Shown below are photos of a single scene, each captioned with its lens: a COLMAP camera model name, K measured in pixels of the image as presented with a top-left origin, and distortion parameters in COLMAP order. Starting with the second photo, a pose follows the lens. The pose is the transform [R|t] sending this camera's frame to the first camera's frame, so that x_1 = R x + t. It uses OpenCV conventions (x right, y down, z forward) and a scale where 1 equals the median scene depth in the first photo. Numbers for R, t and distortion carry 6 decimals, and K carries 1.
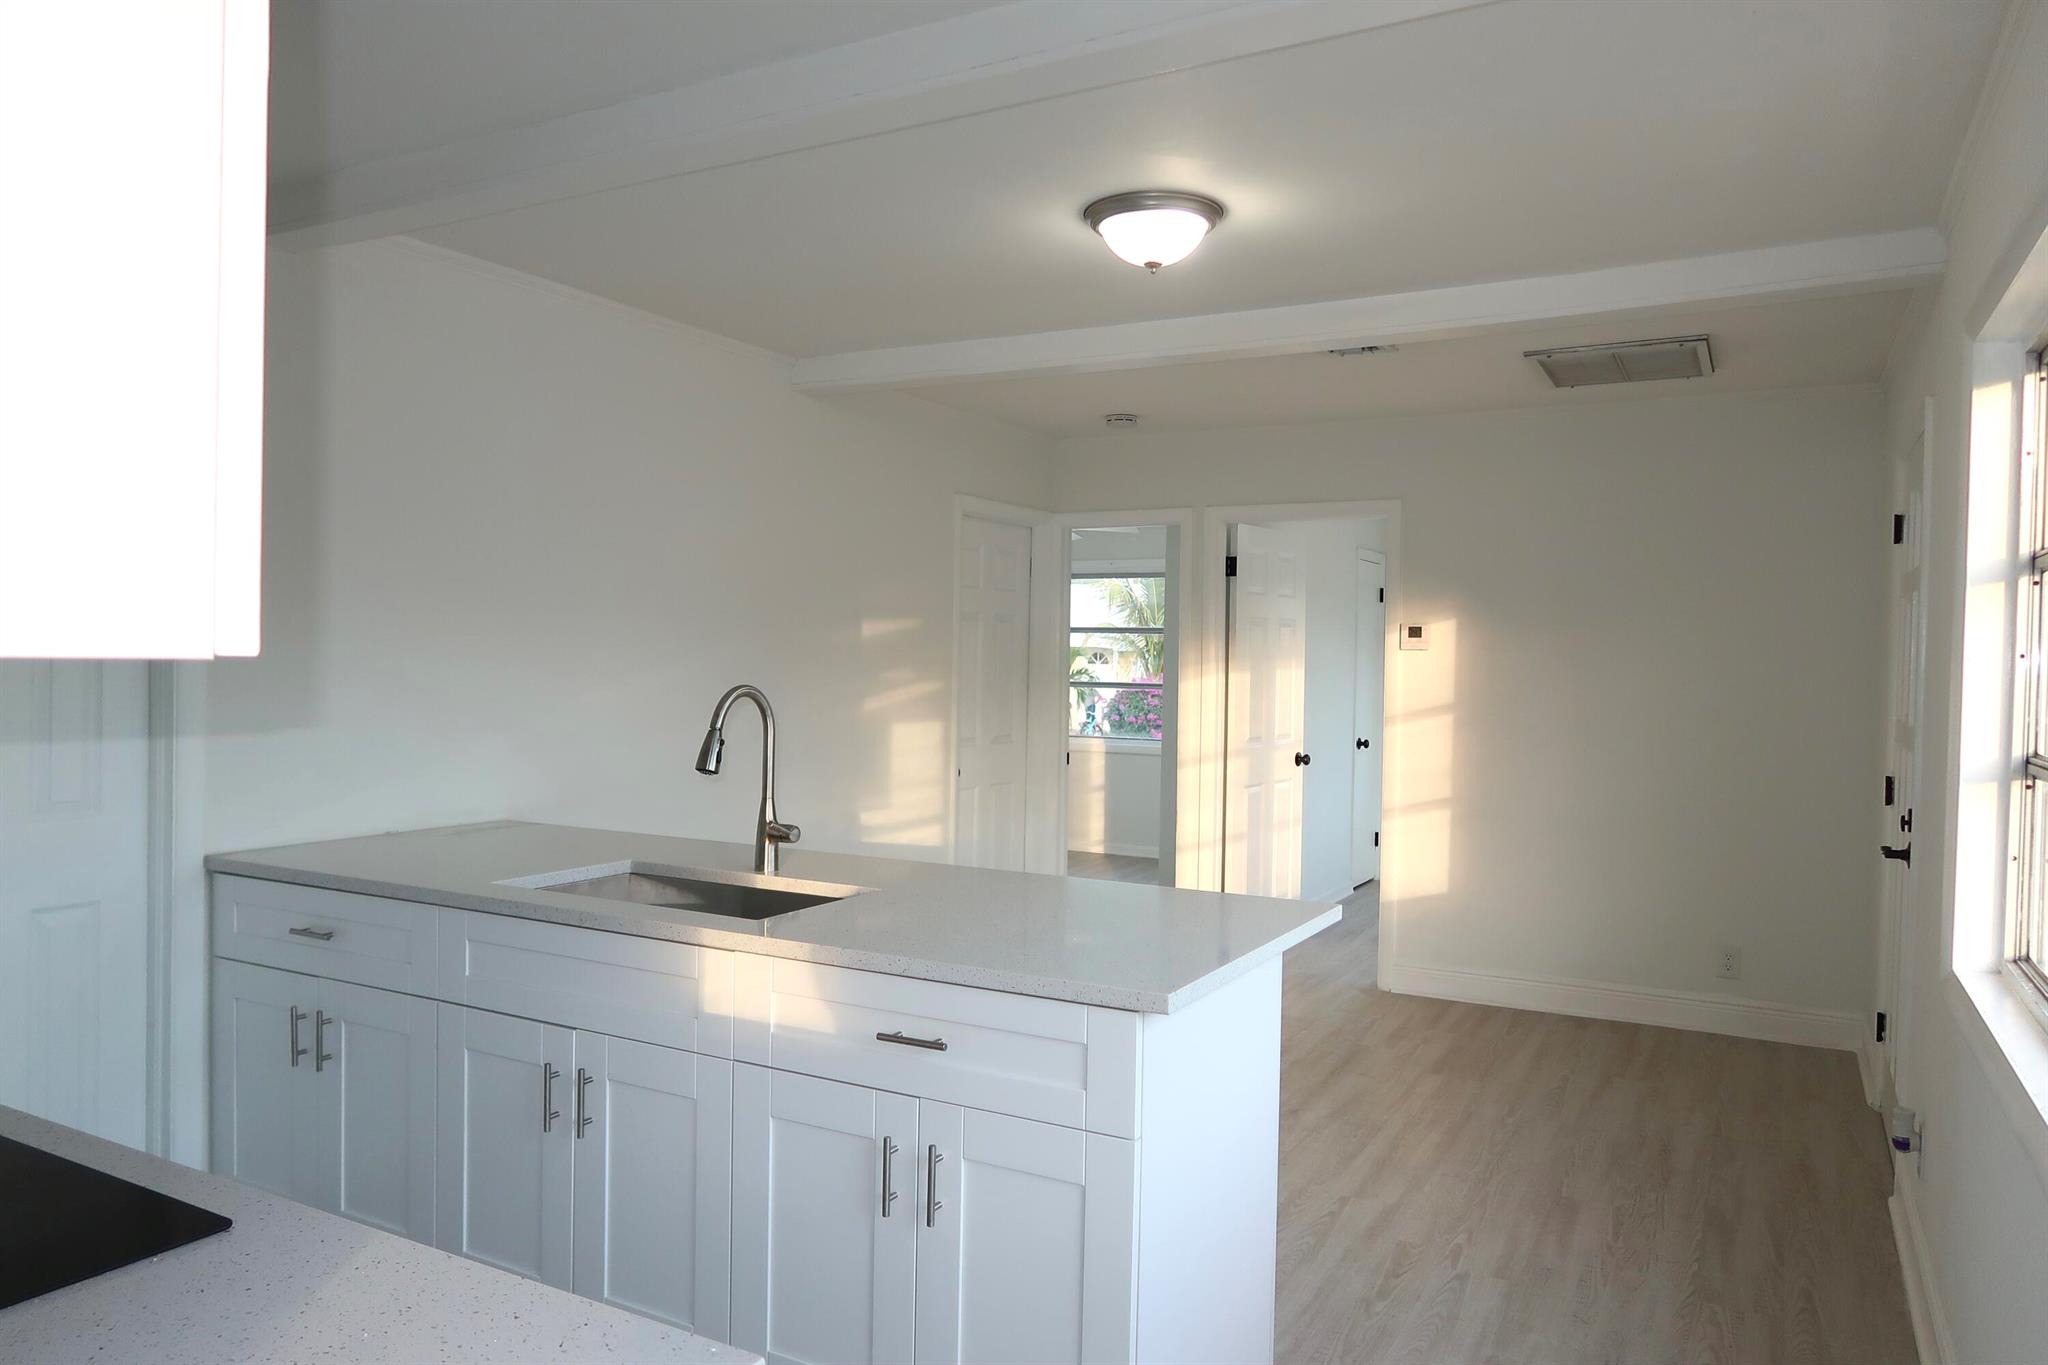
lens RADIAL K [[1412.8, 0, 1031.6], [0, 1412.8, 683.2], [0, 0, 1]] dist [-0.019607, 0.008333]
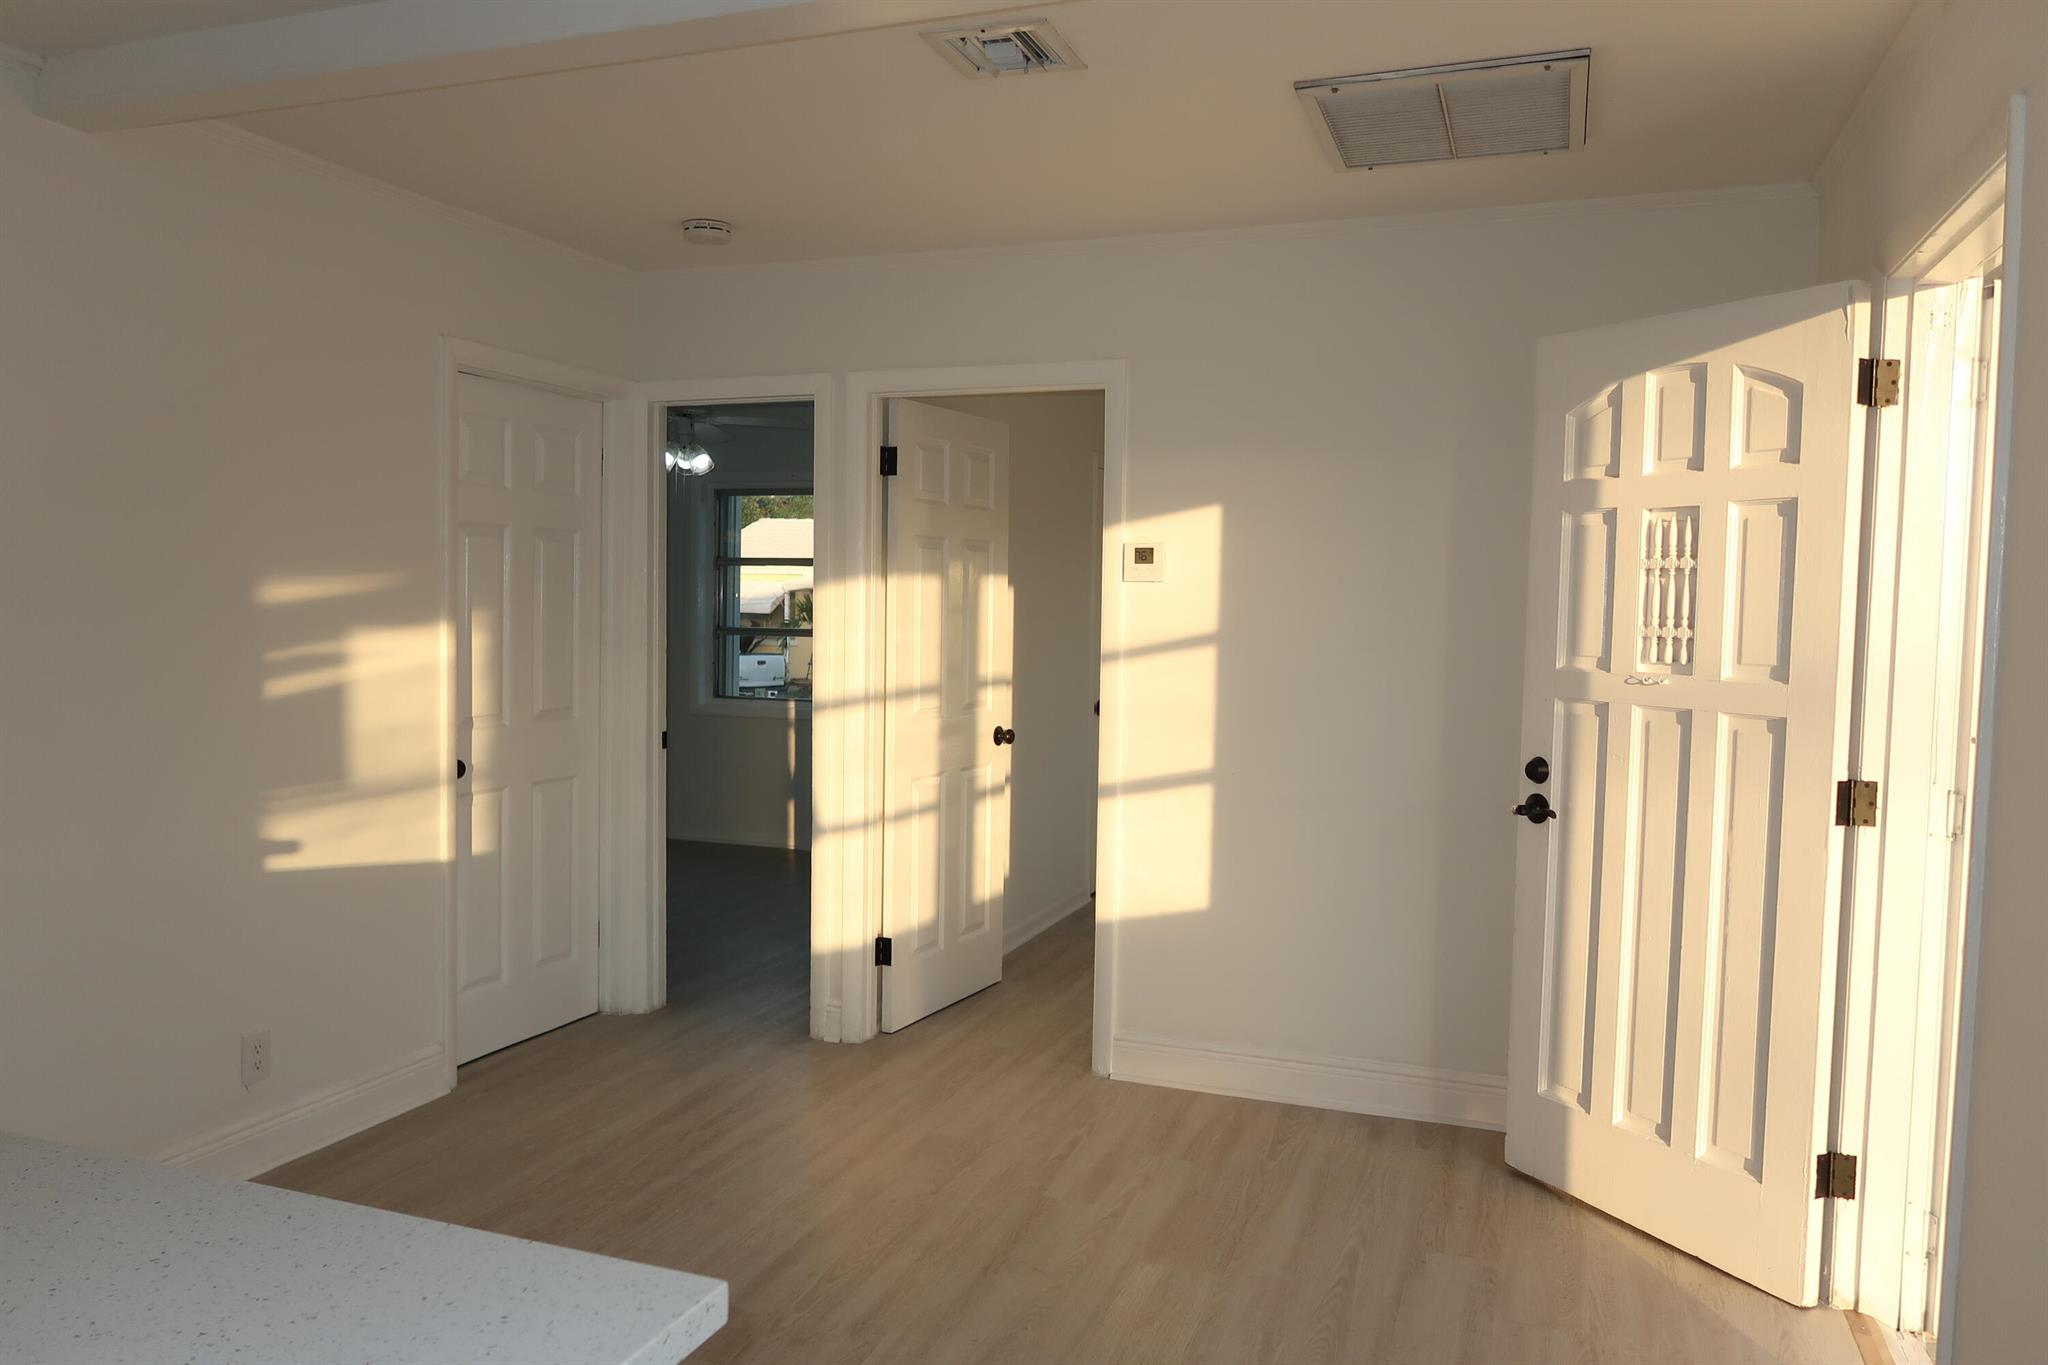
lens RADIAL K [[1466.7, 0, 1017.7], [0, 1466.7, 681.6], [0, 0, 1]] dist [-0.001809, 0.000952]
pose [[0.990625, -0.006209, 0.136468, 0.121283], [0.001472, 0.999394, 0.034787, -0.000181], [-0.136602, -0.034260, 0.990033, 0.322944]]
